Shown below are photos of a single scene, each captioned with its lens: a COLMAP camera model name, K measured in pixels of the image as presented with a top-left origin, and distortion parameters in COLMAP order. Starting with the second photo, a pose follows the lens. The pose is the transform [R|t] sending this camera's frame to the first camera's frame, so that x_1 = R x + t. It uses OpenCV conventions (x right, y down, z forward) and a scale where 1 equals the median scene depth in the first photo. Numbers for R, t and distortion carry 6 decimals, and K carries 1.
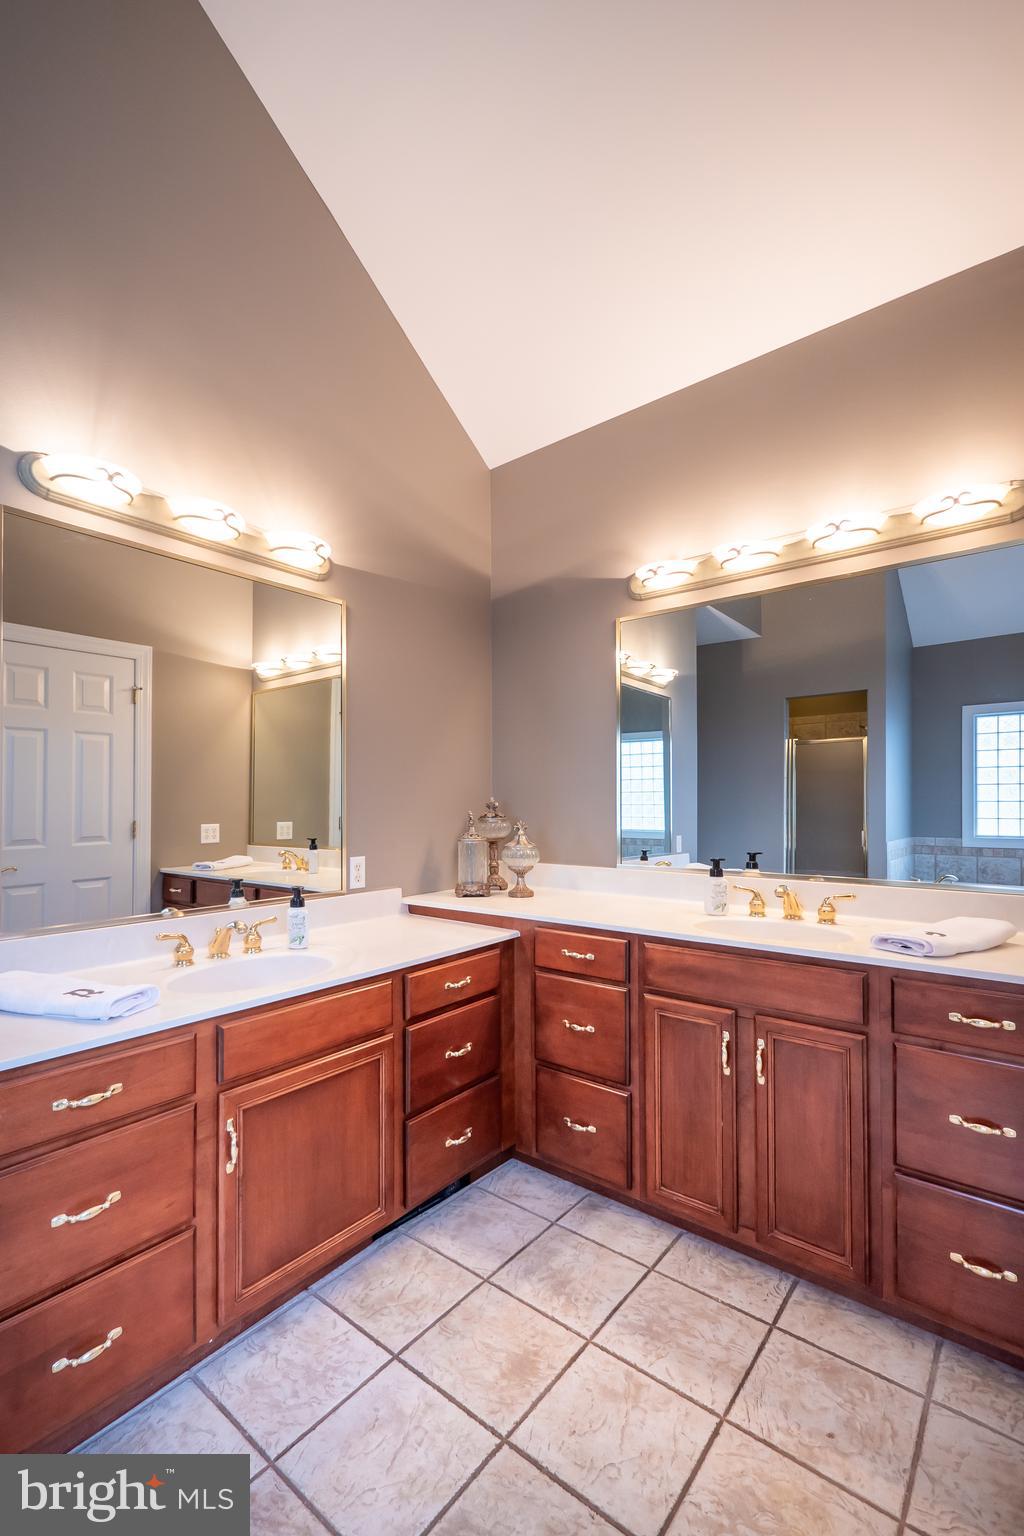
lens RADIAL K [[666.7, 0, 506.2], [0, 666.7, 798.5], [0, 0, 1]] dist [-0.000675, 0.000065]
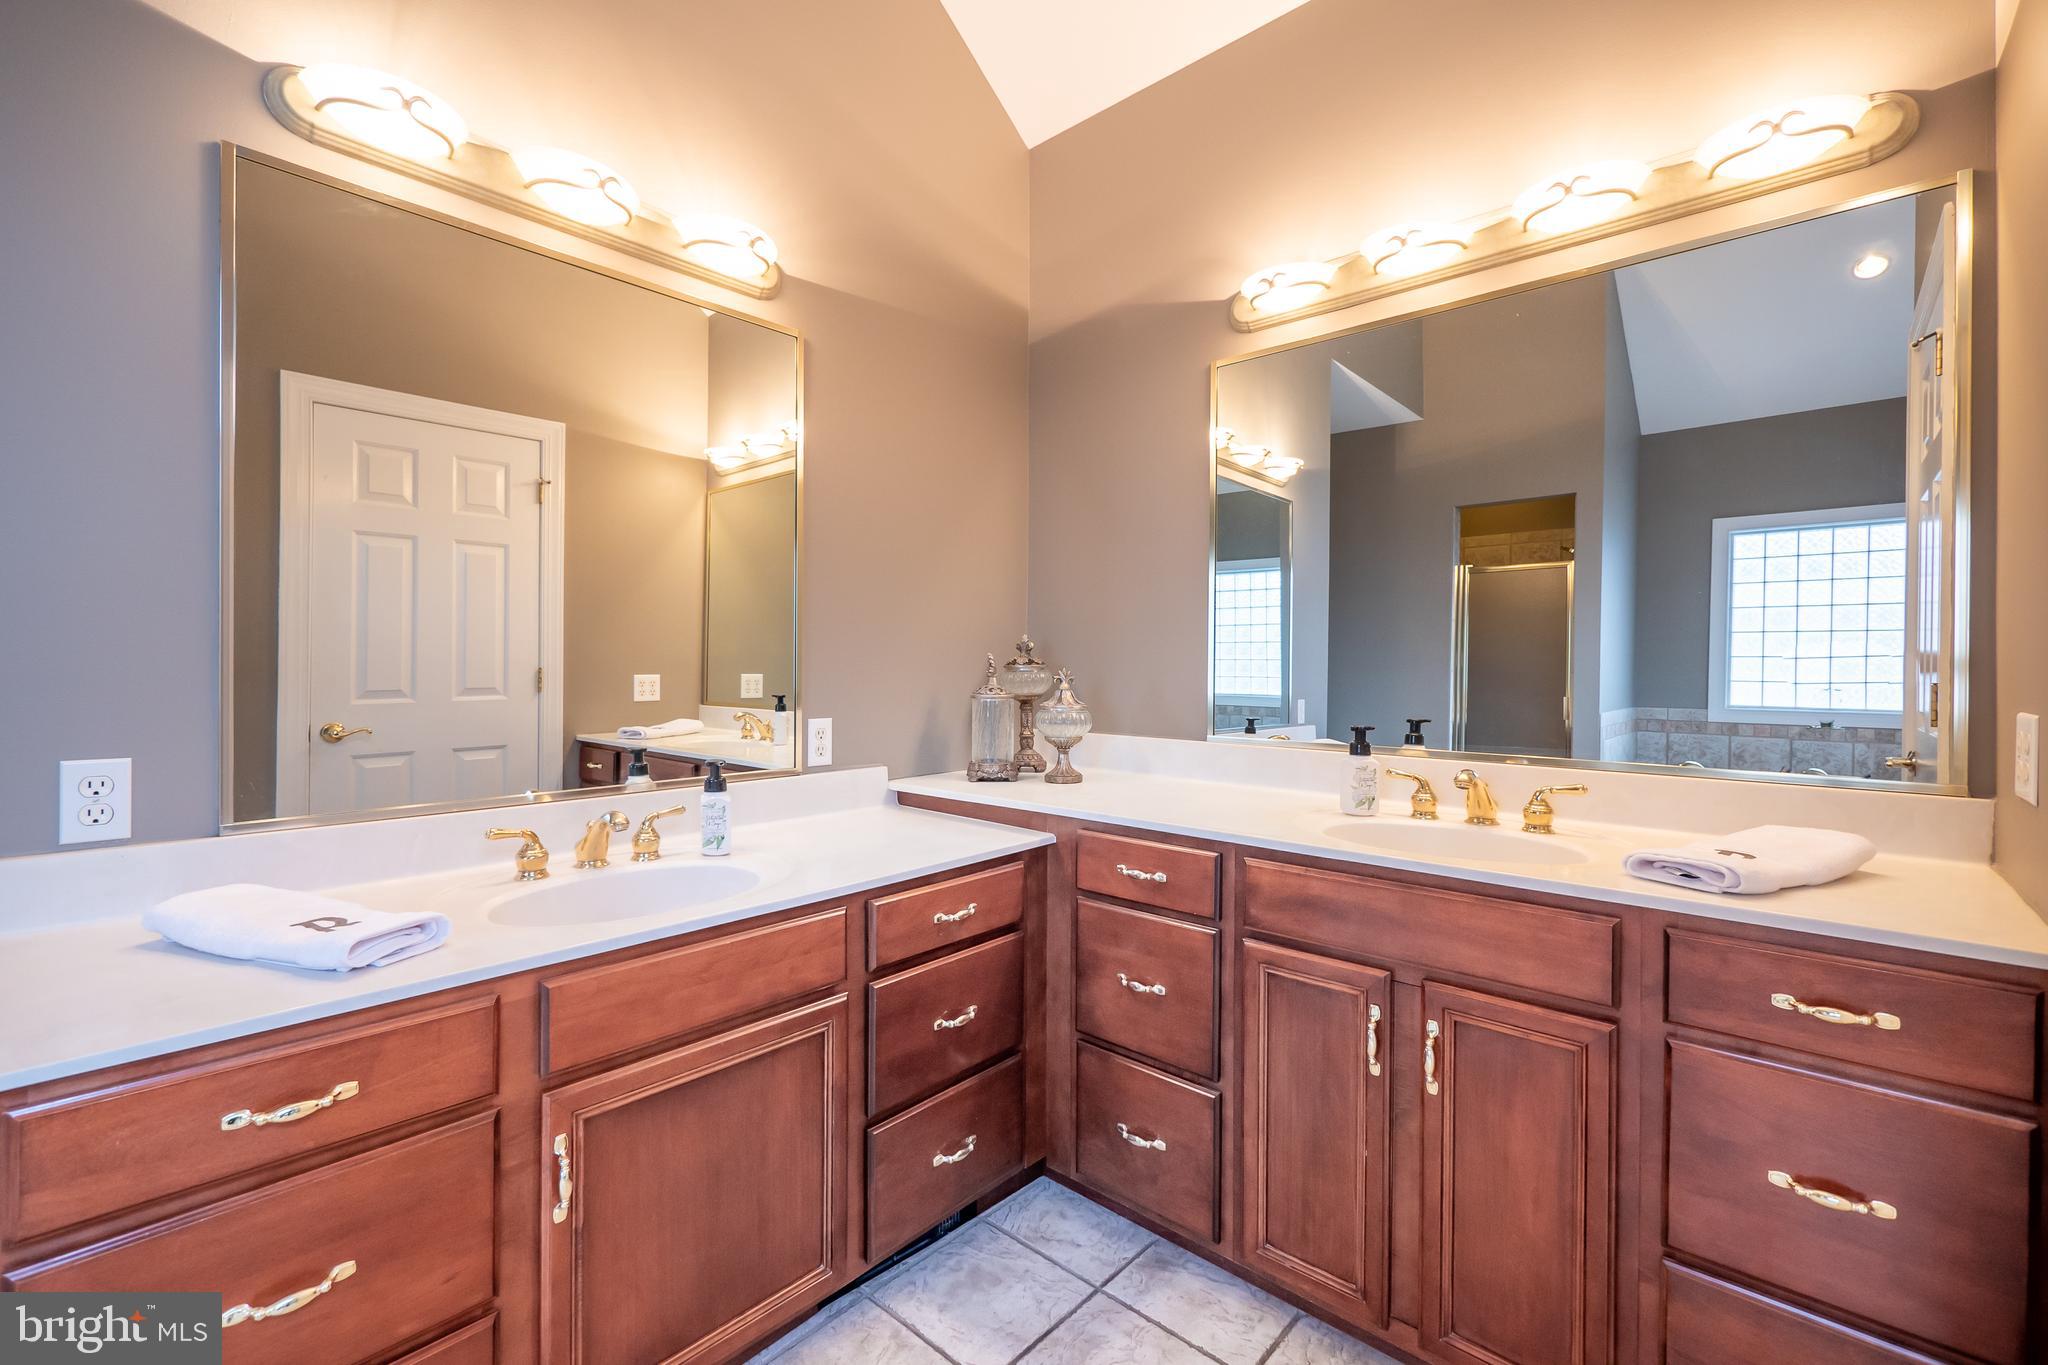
lens RADIAL K [[851.0, 0, 1067.8], [0, 851.0, 656.0], [0, 0, 1]] dist [-0.006384, 0.000030]
pose [[0.999799, 0.014954, -0.013348, 0.046447], [-0.015003, 0.999881, -0.003537, 0.030989], [0.013294, 0.003737, 0.999905, 0.189775]]
